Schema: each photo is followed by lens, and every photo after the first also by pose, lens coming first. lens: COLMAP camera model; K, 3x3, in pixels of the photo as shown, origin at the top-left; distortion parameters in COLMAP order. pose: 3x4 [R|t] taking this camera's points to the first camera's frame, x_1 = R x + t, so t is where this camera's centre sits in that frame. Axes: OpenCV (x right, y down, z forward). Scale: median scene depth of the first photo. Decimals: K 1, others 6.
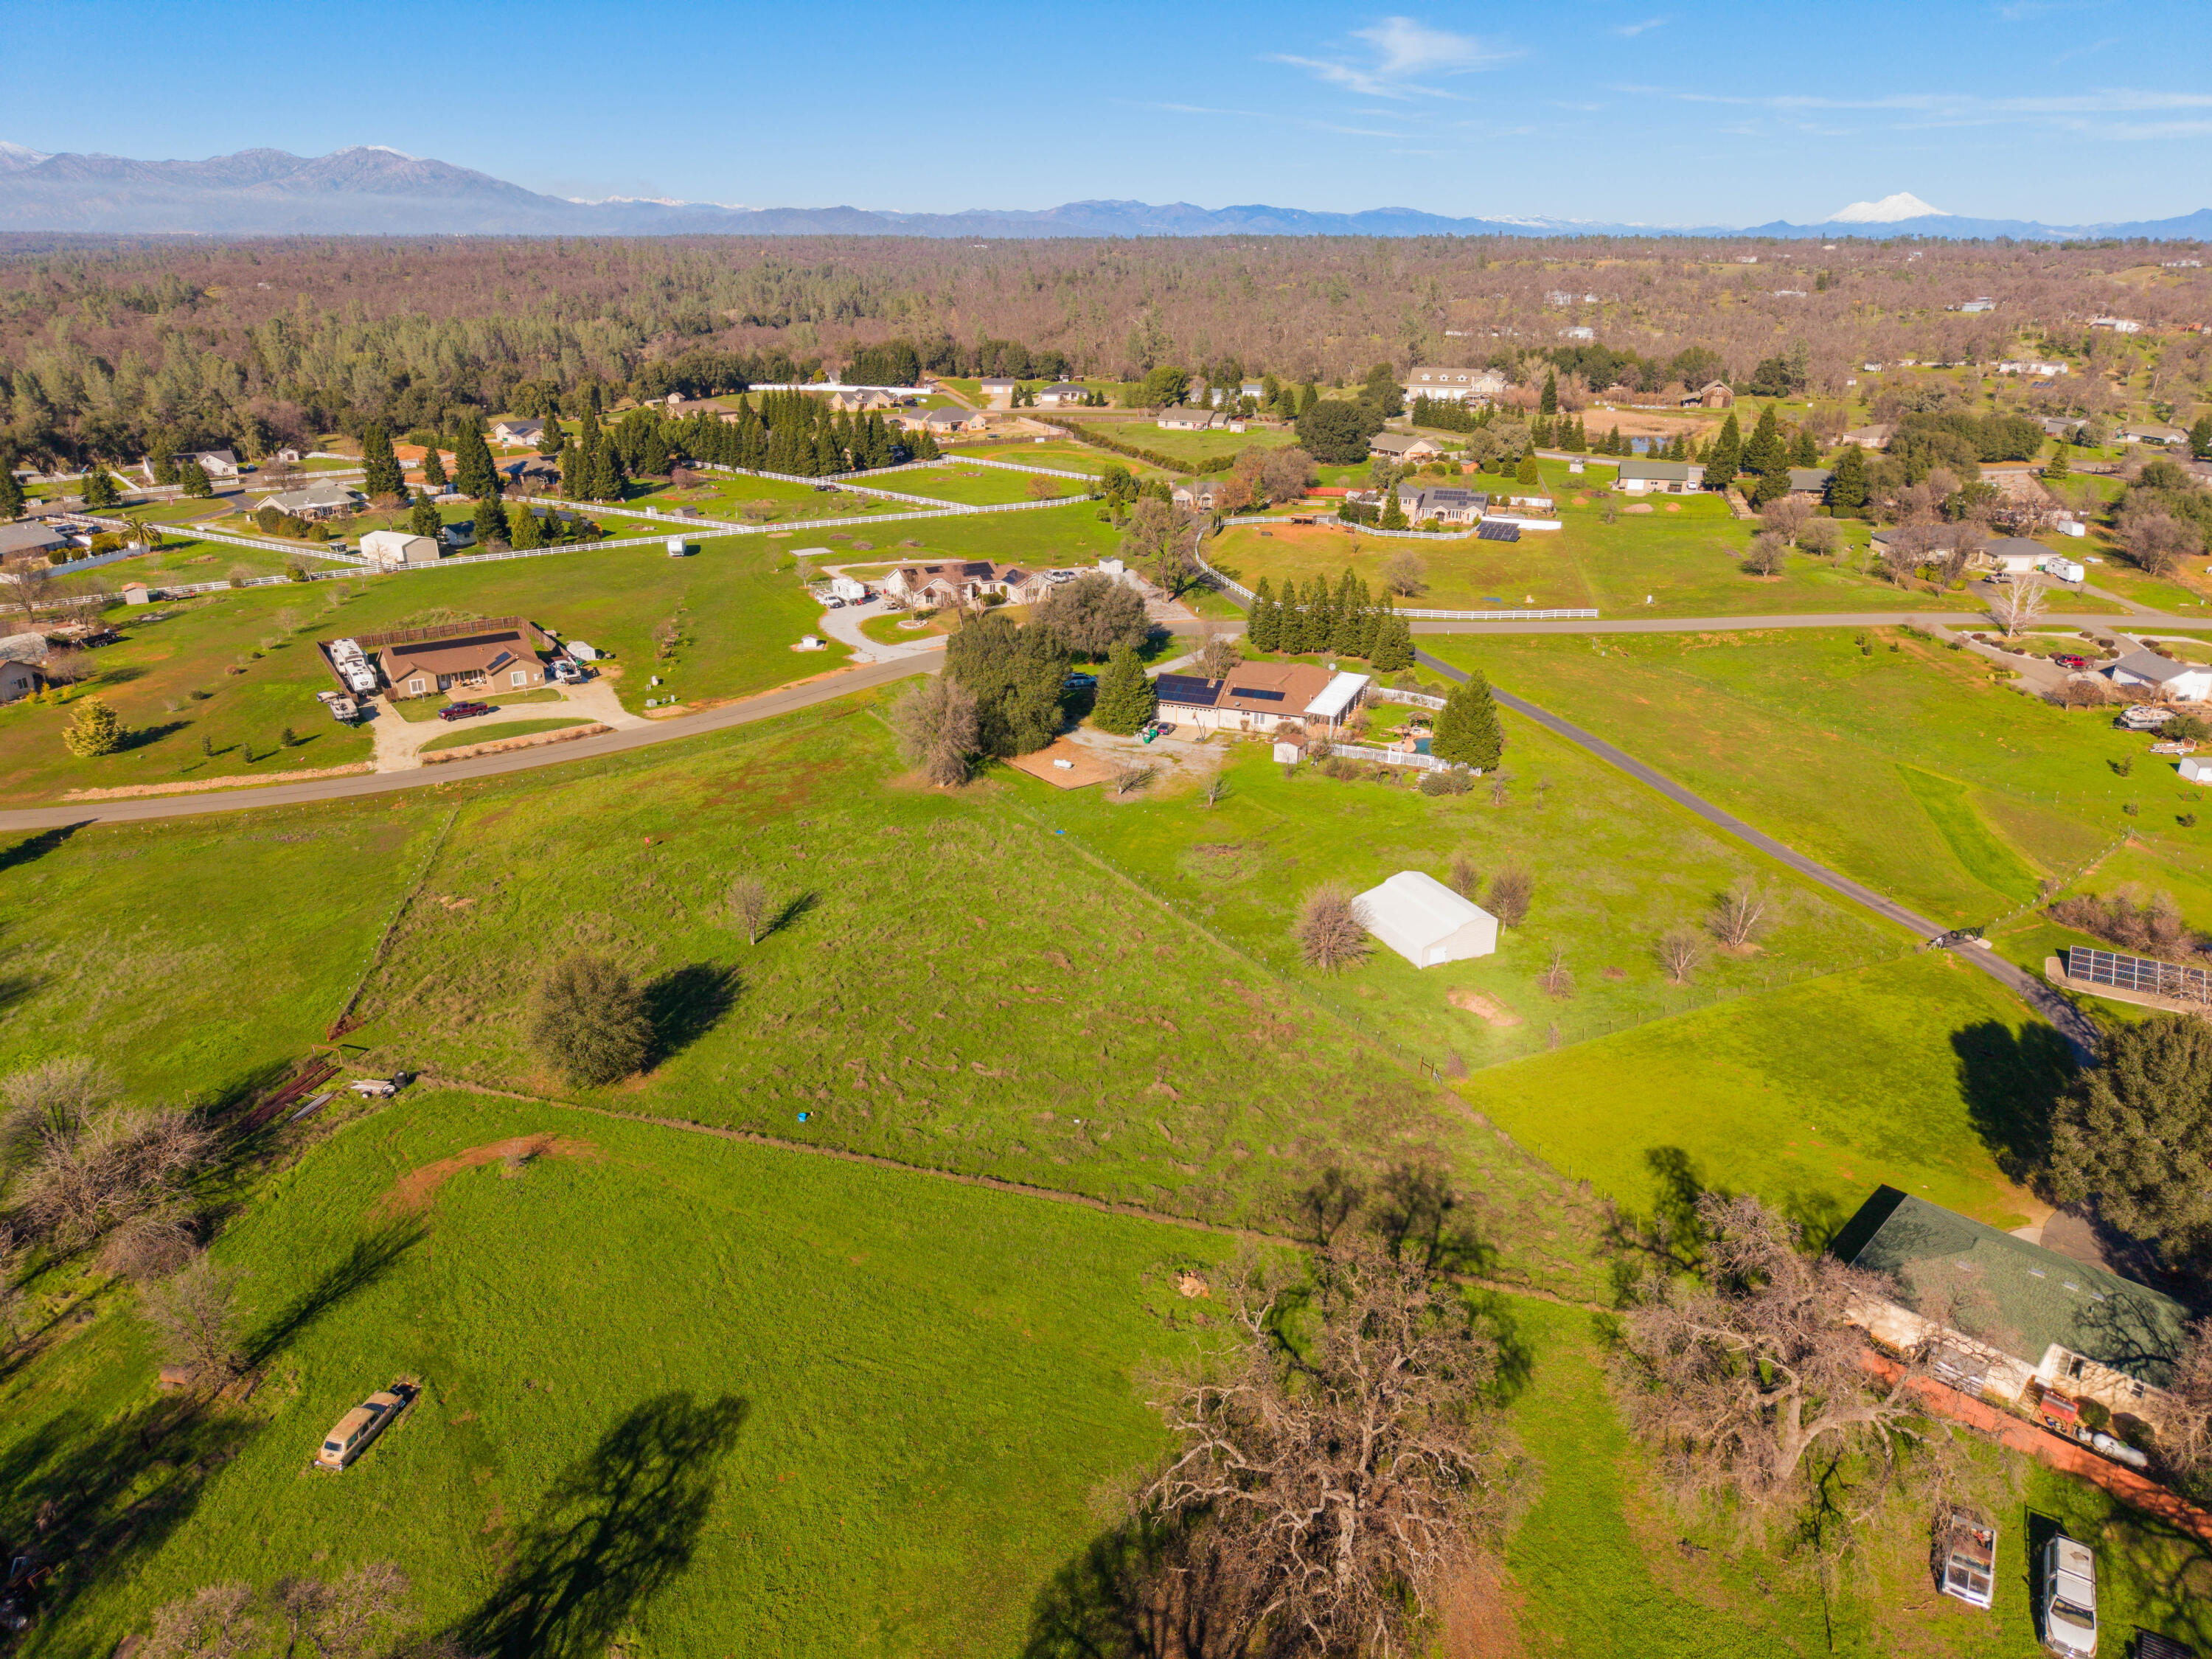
lens RADIAL K [[1480.9, 0, 1105.6], [0, 1480.9, 818.6], [0, 0, 1]] dist [0.015811, -0.017678]
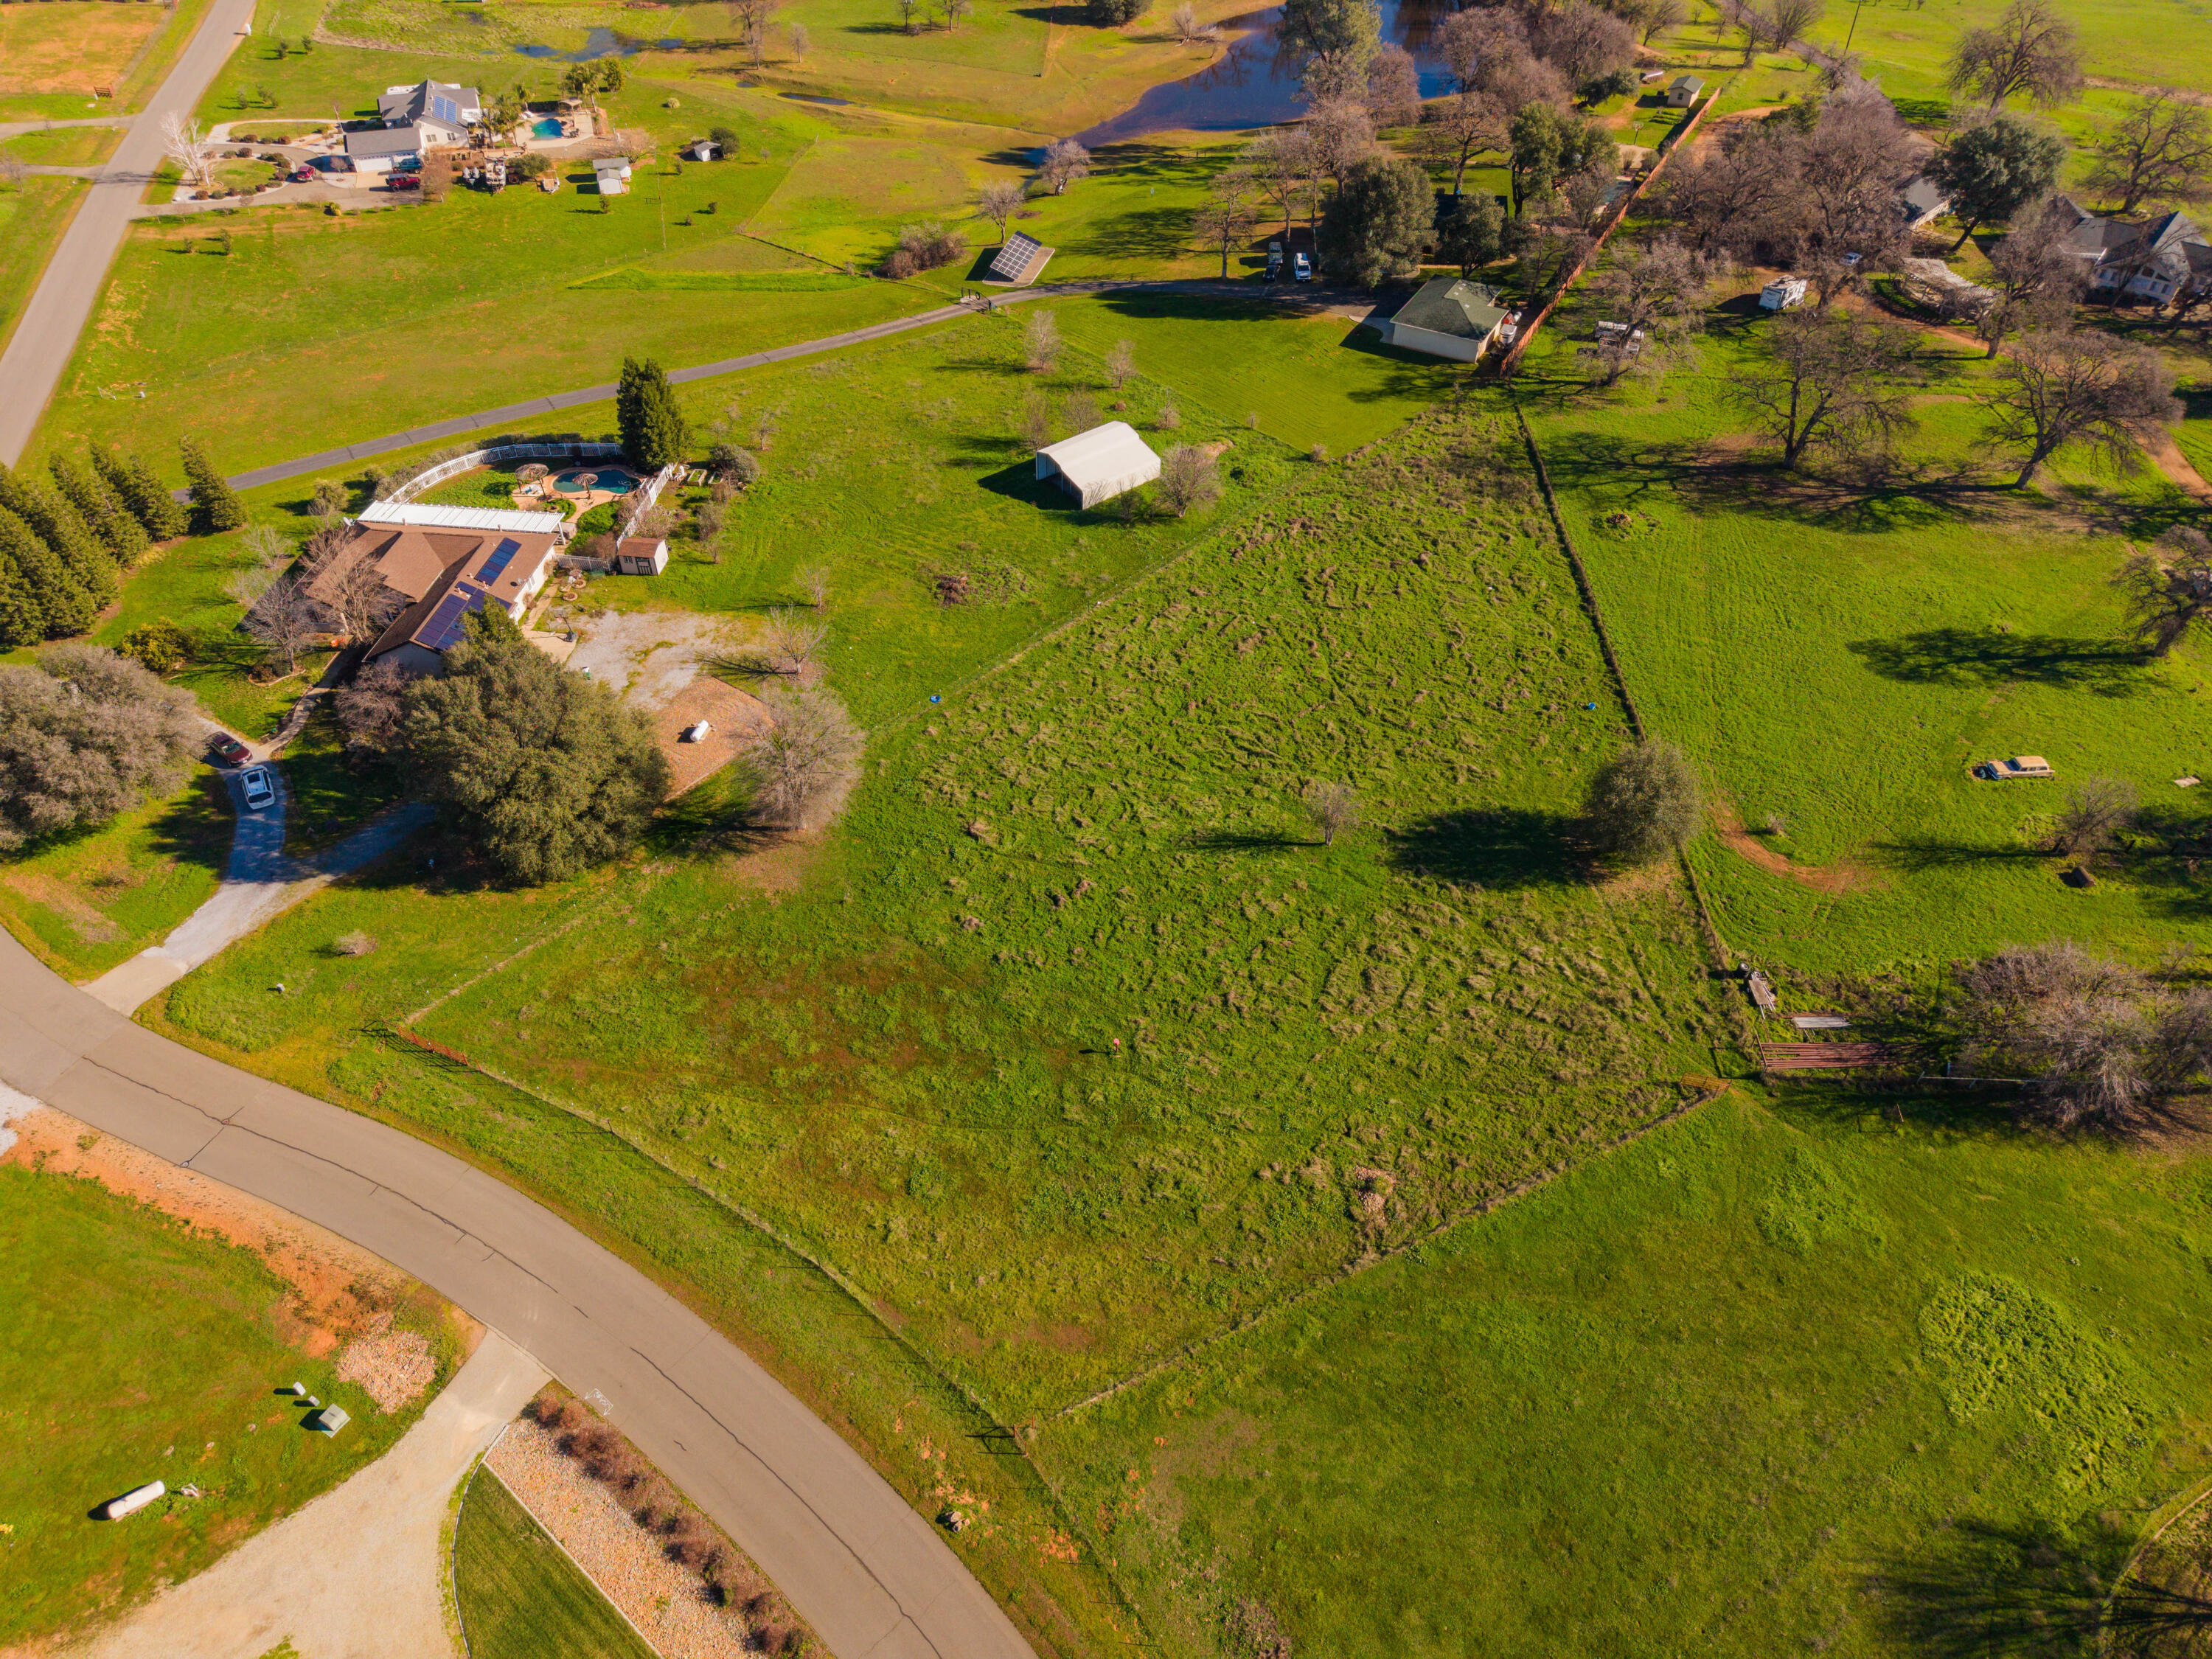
lens RADIAL K [[1480.9, 0, 1099.5], [0, 1480.9, 824.2], [0, 0, 1]] dist [0.015811, -0.017678]
pose [[-0.264518, -0.659361, 0.703756, -0.347004], [0.349051, 0.614814, 0.707225, -0.253516], [-0.898996, 0.432720, 0.067522, 0.447537]]
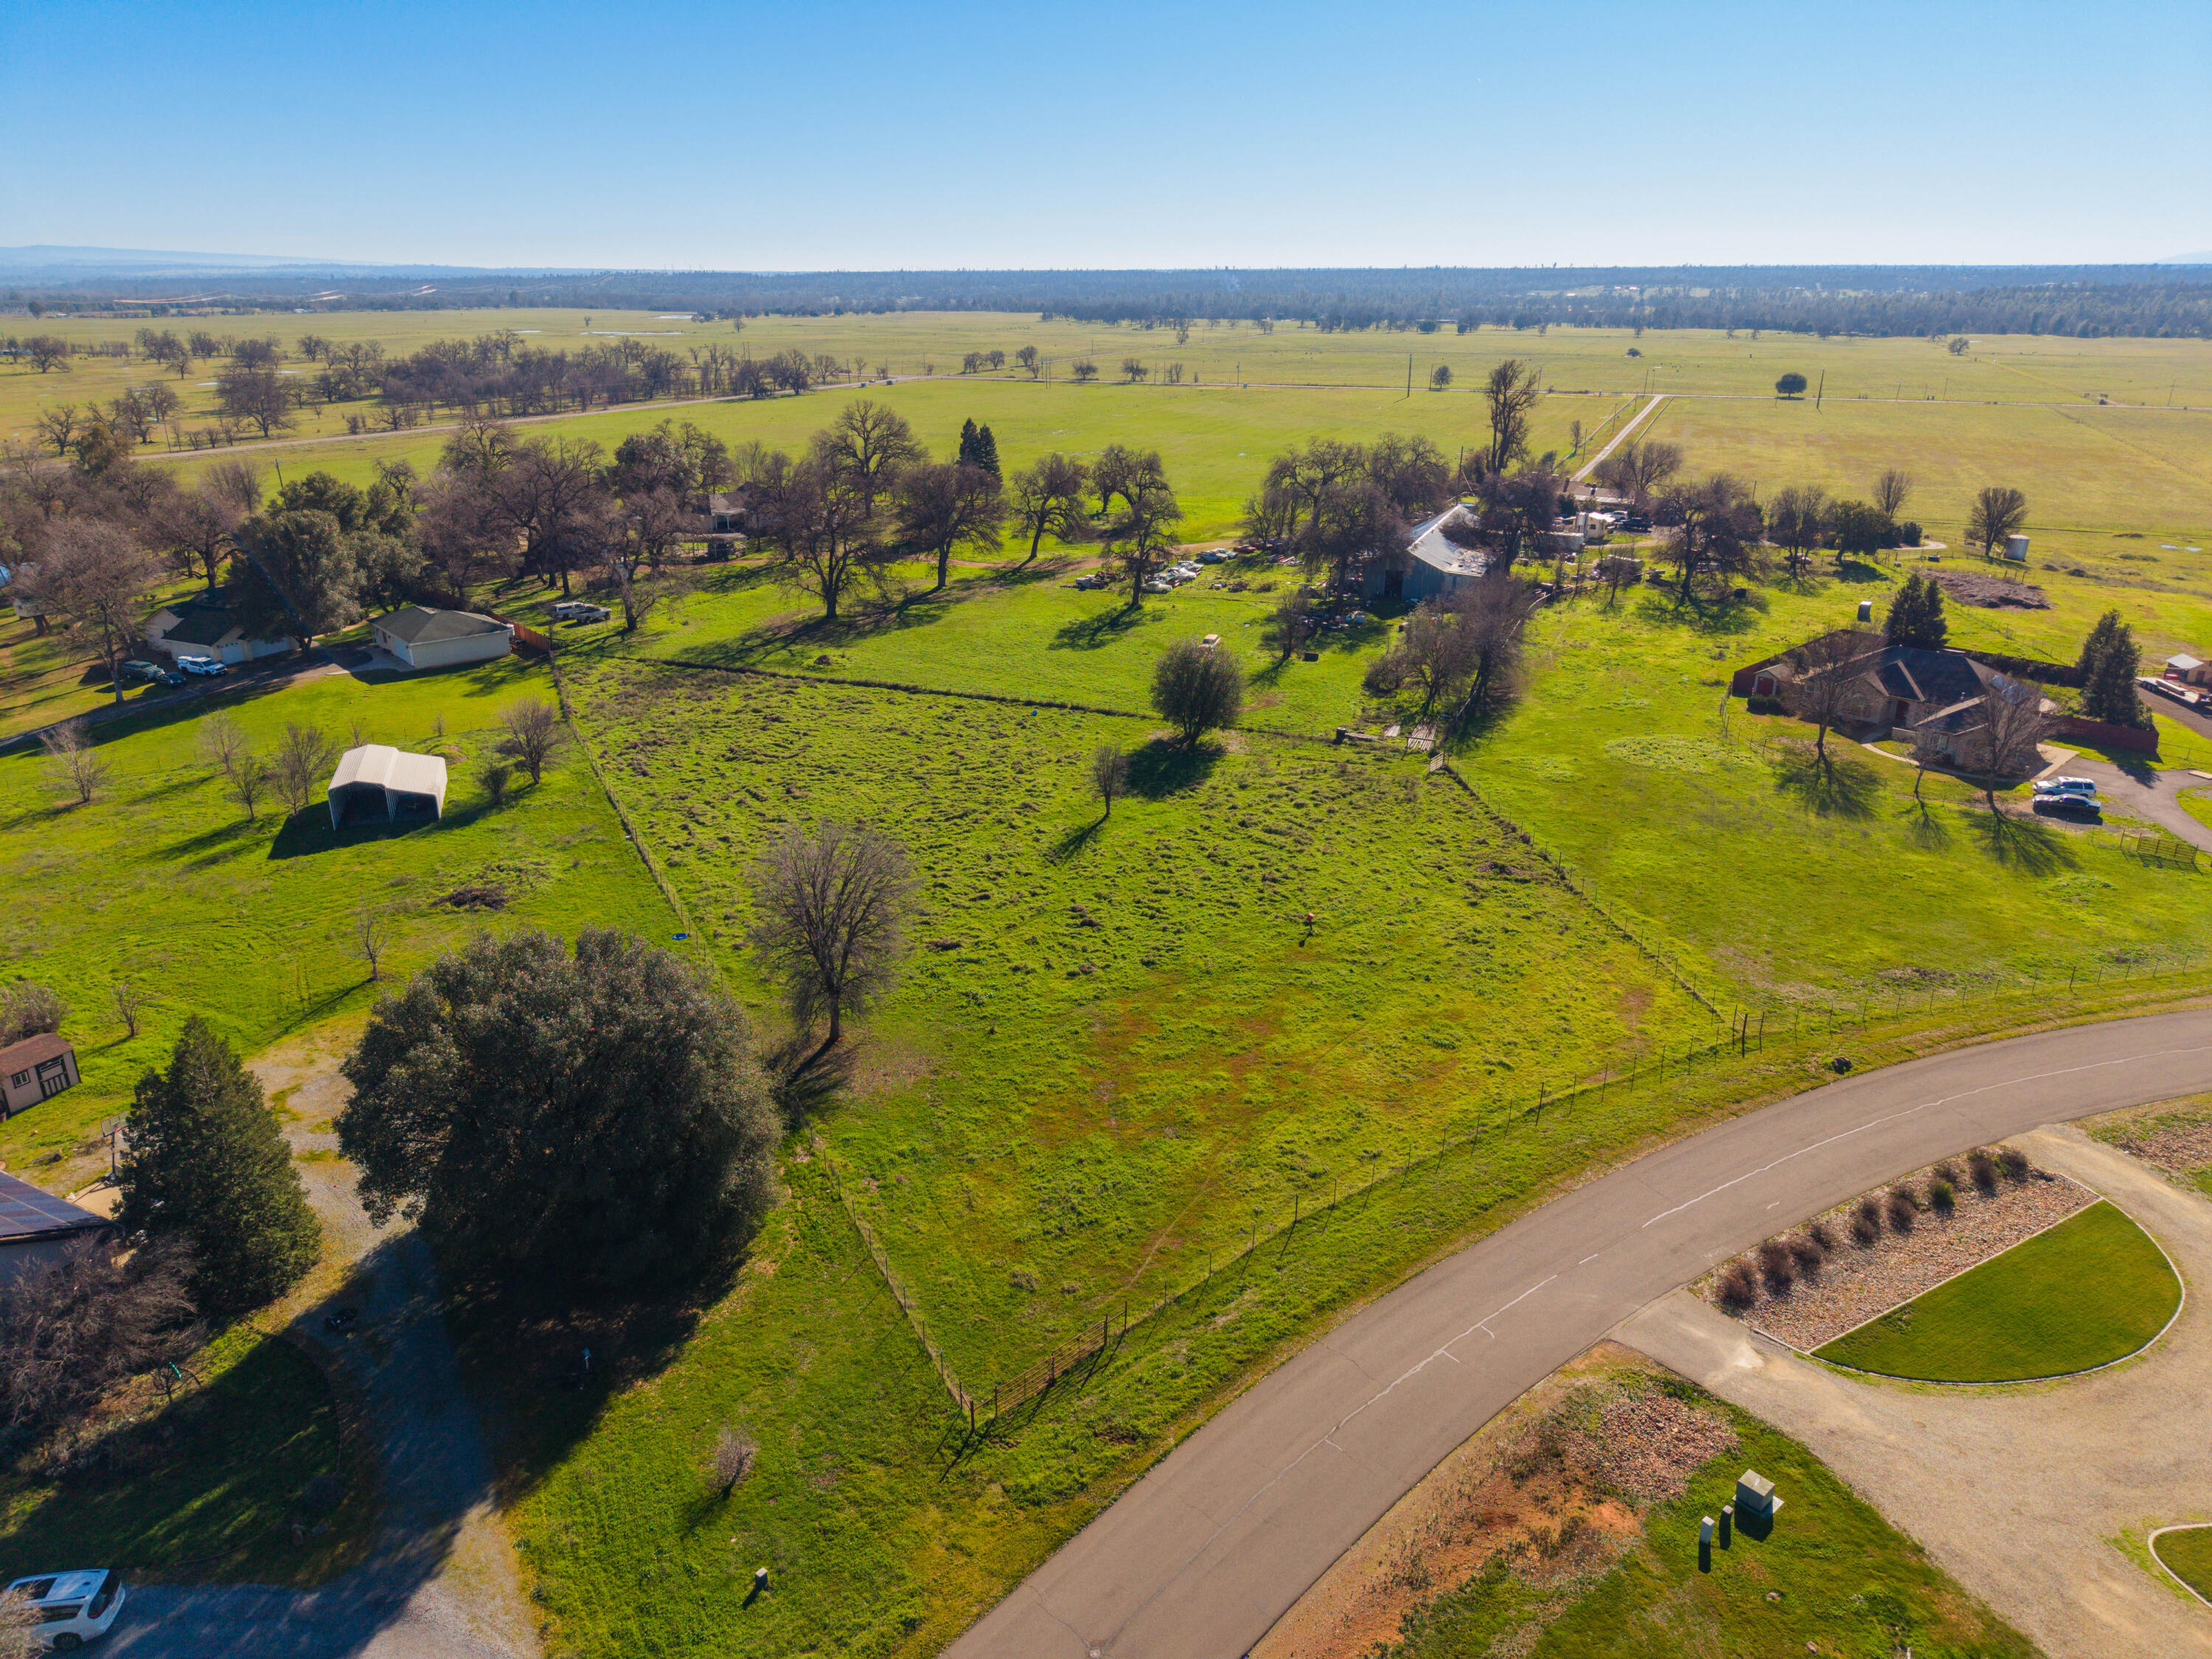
lens RADIAL K [[1480.9, 0, 1098.0], [0, 1480.9, 828.2], [0, 0, 1]] dist [0.015811, -0.017678]
pose [[-0.995890, -0.035342, 0.083391, -0.130856], [0.029475, 0.744139, 0.667375, -0.222651], [-0.085641, 0.667090, -0.740039, 0.715640]]
